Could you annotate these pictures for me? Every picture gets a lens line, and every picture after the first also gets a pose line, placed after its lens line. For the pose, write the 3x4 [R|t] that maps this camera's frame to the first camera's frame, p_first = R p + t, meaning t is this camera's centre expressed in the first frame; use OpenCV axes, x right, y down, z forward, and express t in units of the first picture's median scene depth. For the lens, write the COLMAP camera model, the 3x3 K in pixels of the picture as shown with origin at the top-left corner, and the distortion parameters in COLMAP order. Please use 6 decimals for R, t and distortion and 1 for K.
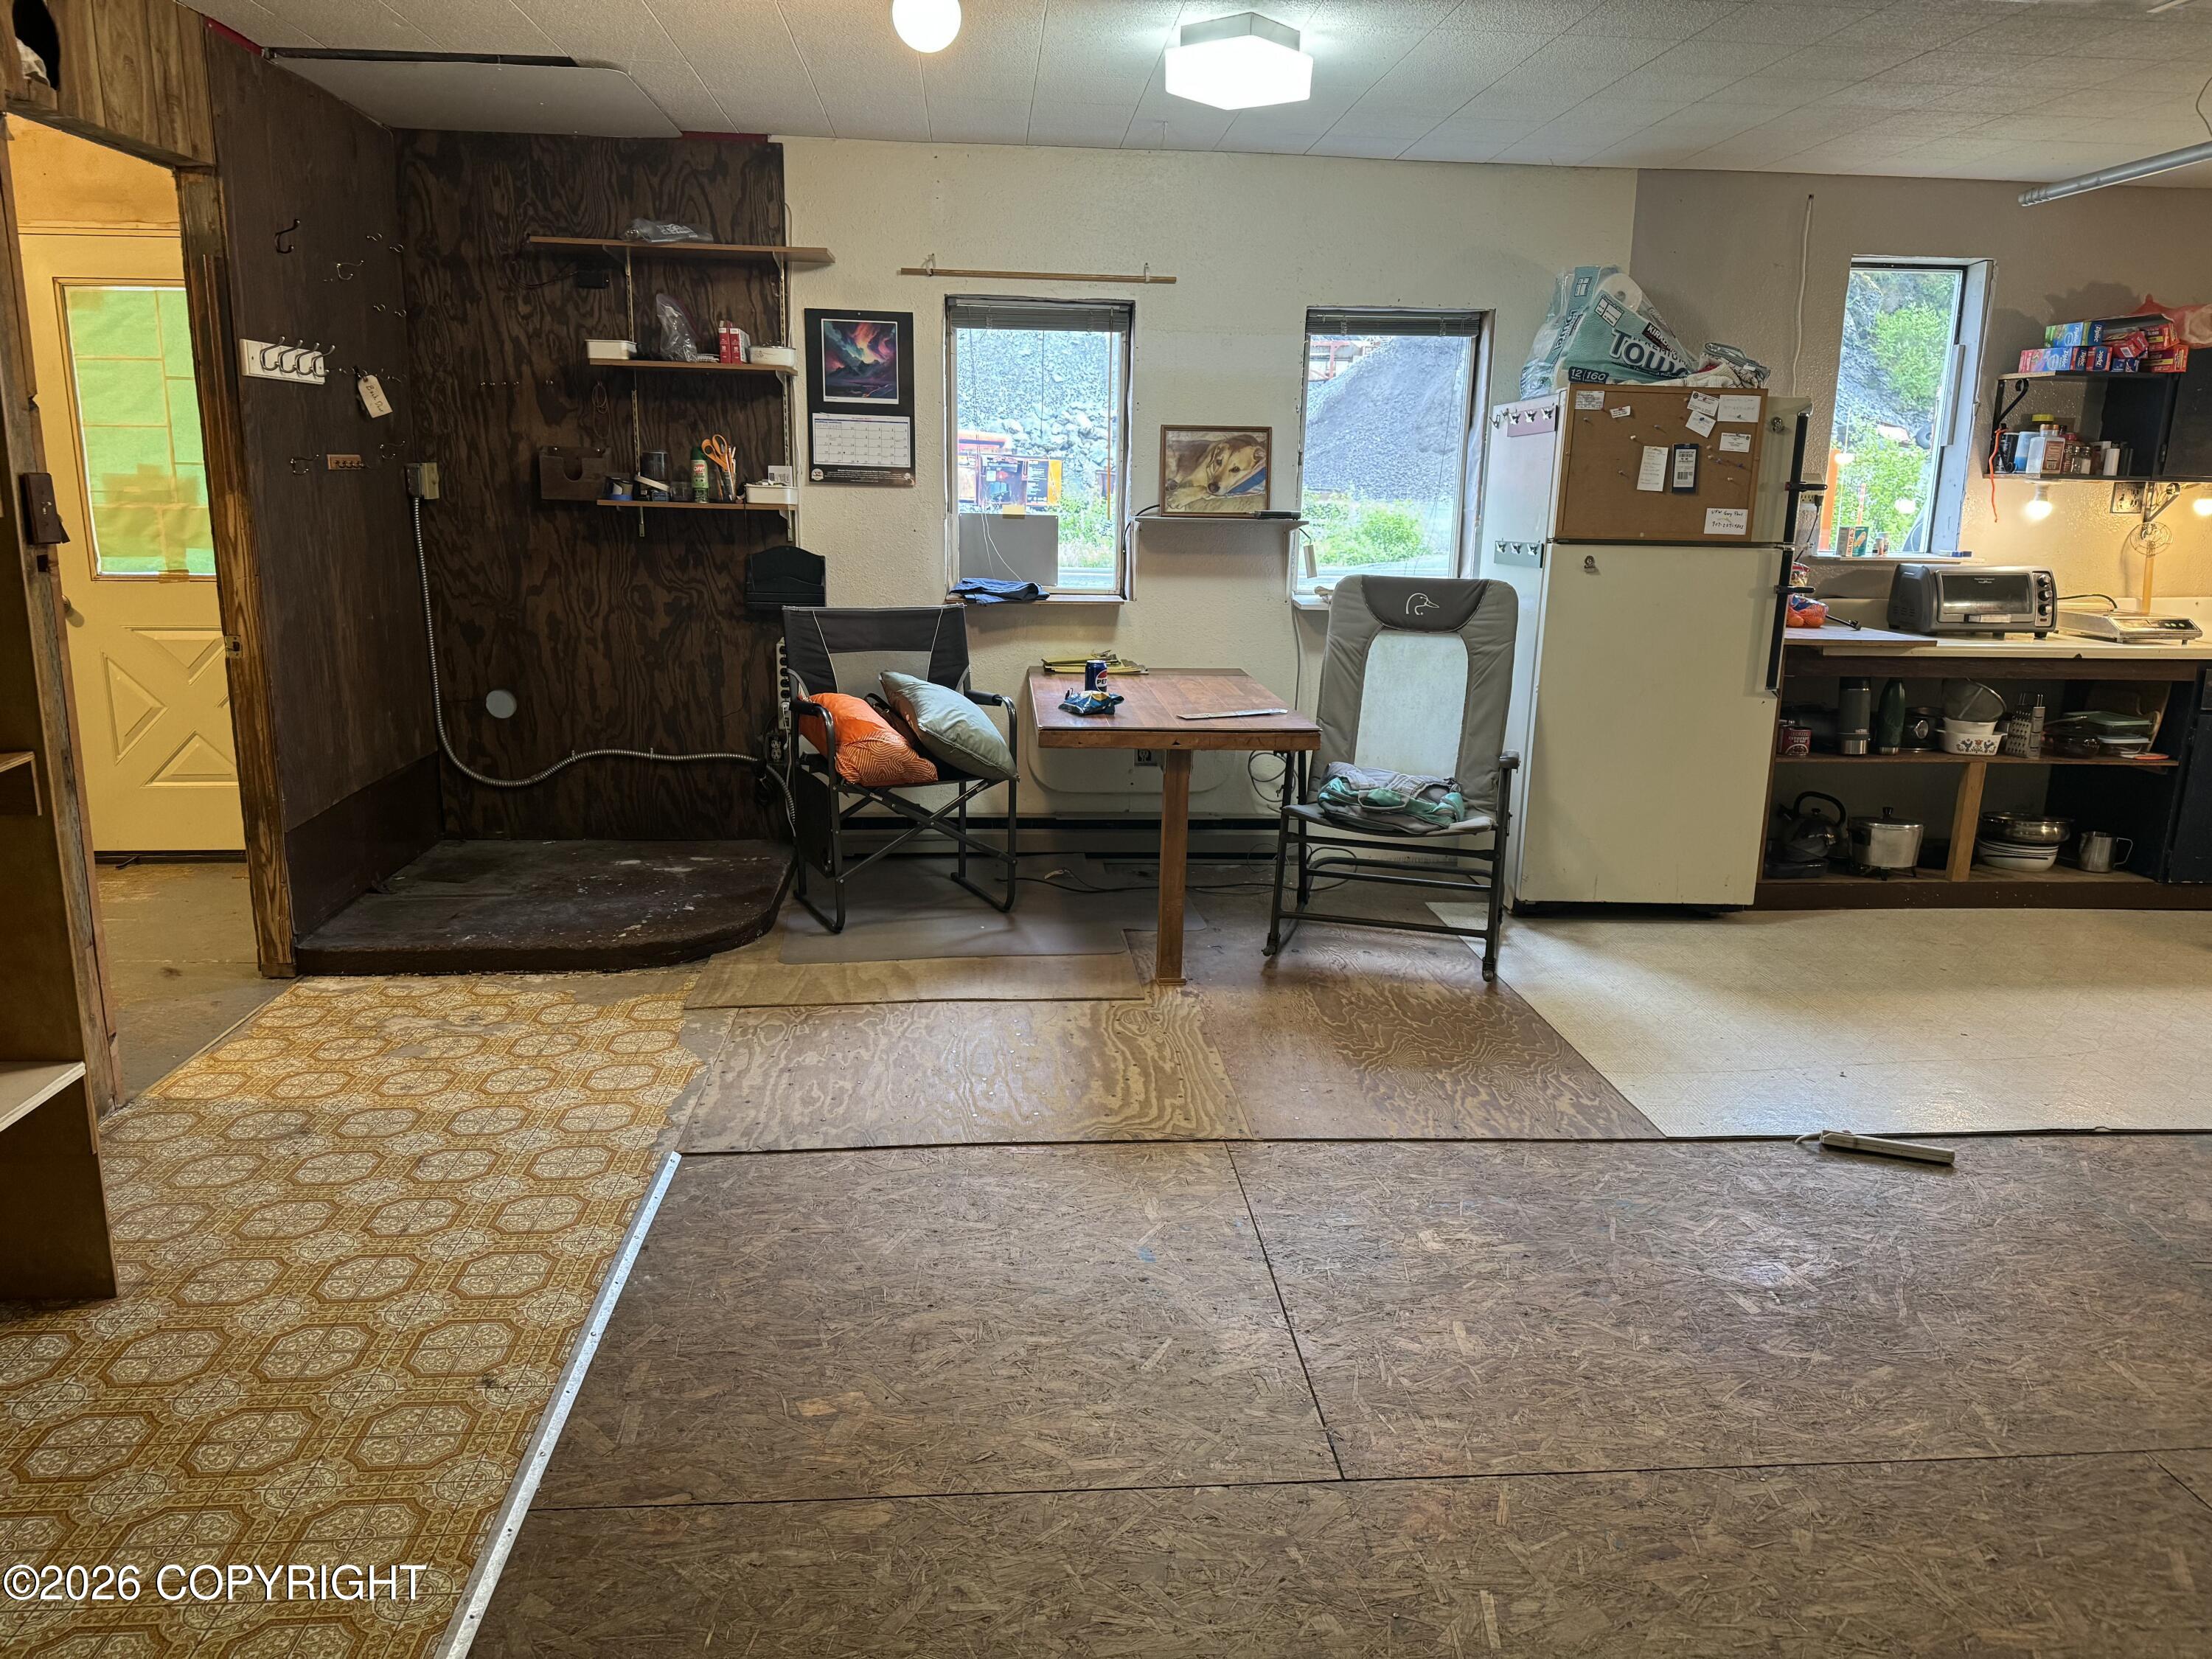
lens RADIAL K [[1527.5, 0, 1082.7], [0, 1527.5, 817.8], [0, 0, 1]] dist [0.047689, -0.038974]
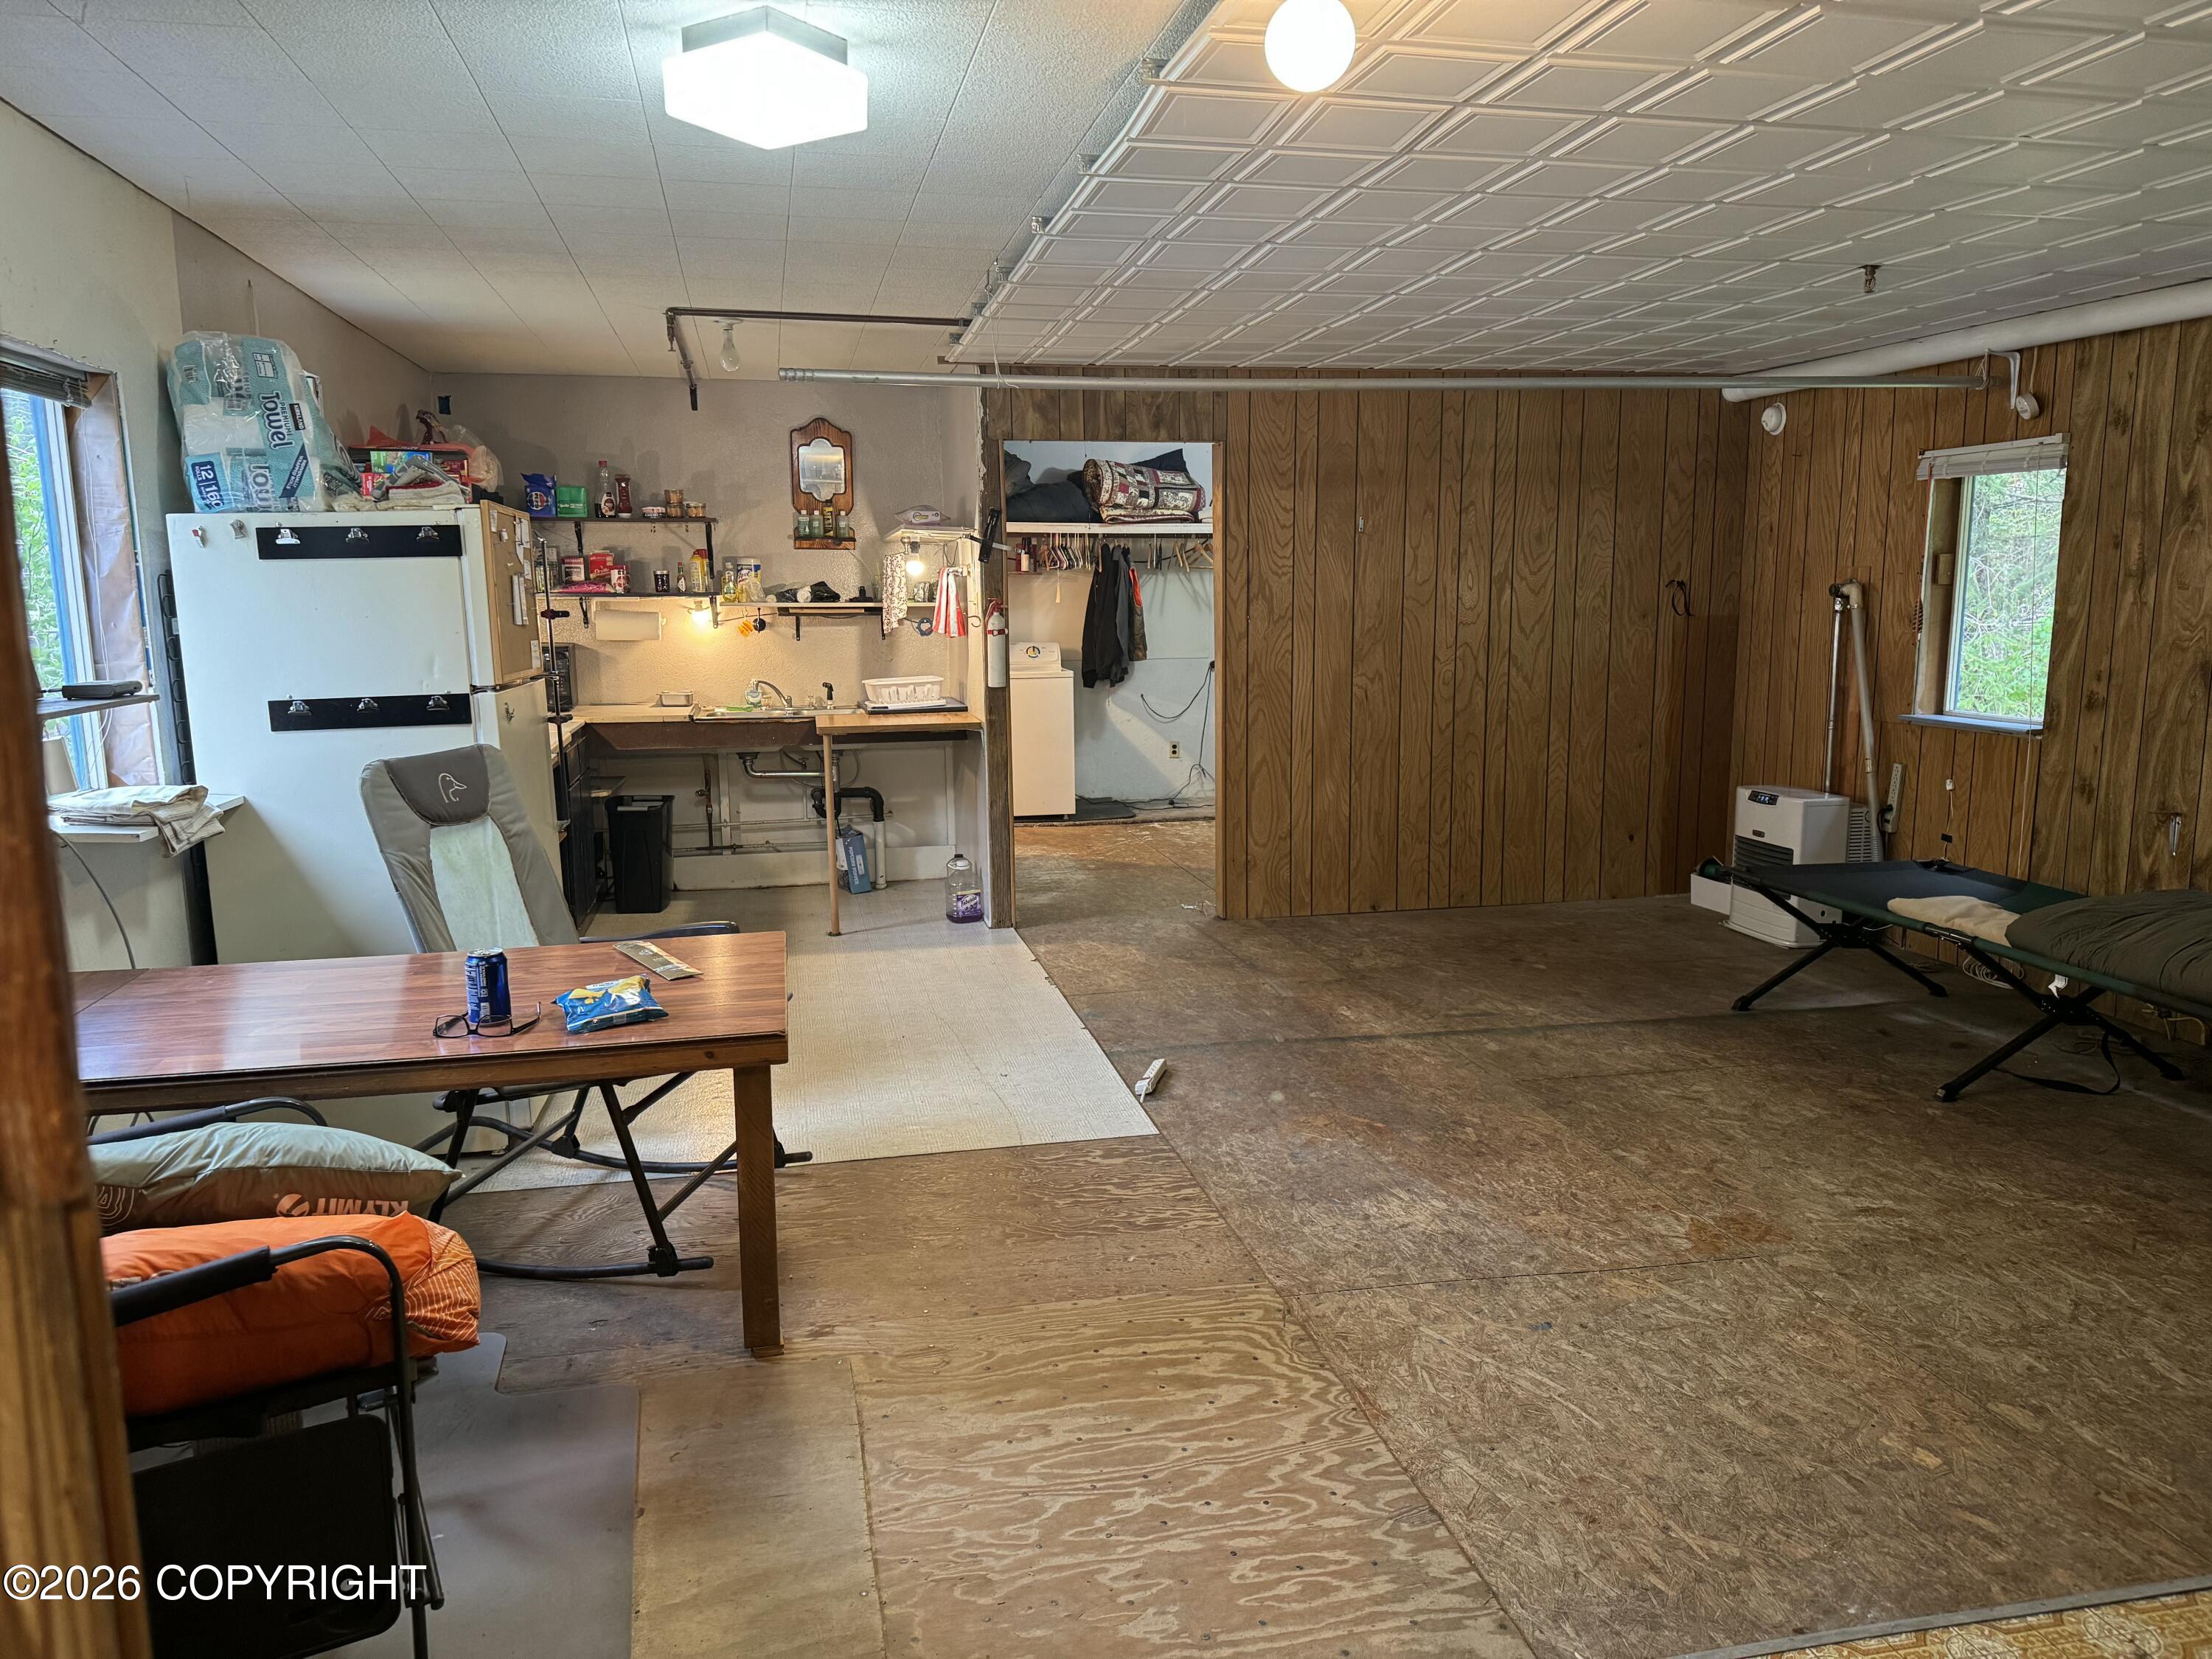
lens RADIAL K [[1527.5, 0, 1085.1], [0, 1527.5, 823.1], [0, 0, 1]] dist [0.047689, -0.038974]
pose [[-0.141479, -0.171973, 0.974889, -0.510093], [0.216603, 0.955554, 0.199997, -0.193158], [-0.965954, 0.239459, -0.097941, 0.736281]]
